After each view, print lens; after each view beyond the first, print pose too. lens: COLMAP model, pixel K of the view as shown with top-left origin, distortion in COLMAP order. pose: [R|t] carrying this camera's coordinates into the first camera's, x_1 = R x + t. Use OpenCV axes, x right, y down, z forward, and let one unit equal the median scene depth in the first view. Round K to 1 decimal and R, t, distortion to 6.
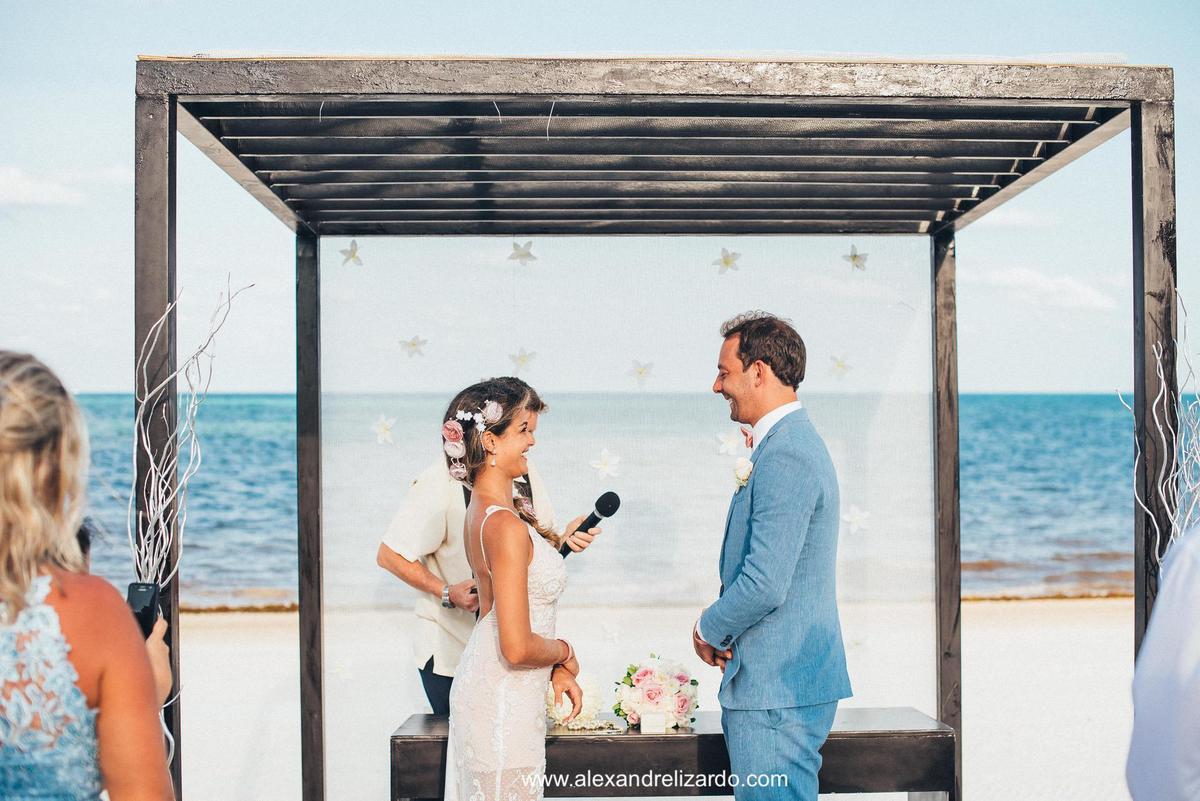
lens RADIAL K [[1739.4, 0, 600.0], [0, 1739.4, 400.5], [0, 0, 1]] dist [-0.135260, 0.016781]
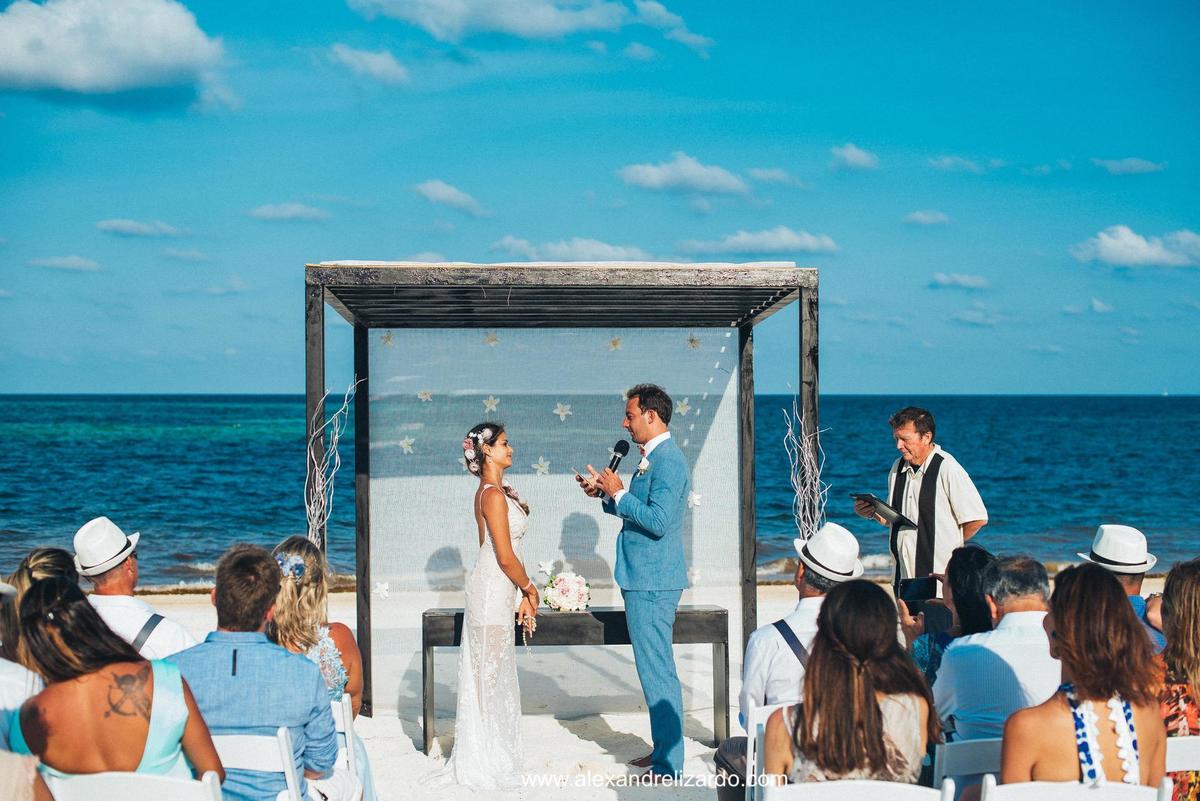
lens RADIAL K [[1702.9, 0, 600.0], [0, 1702.9, 400.5], [0, 0, 1]] dist [-0.151831, 0.041868]
pose [[0.999611, 0.000789, 0.027885, 0.020304], [-0.000718, 0.999996, -0.002568, -0.032638], [-0.027887, 0.002547, 0.999608, -0.929832]]
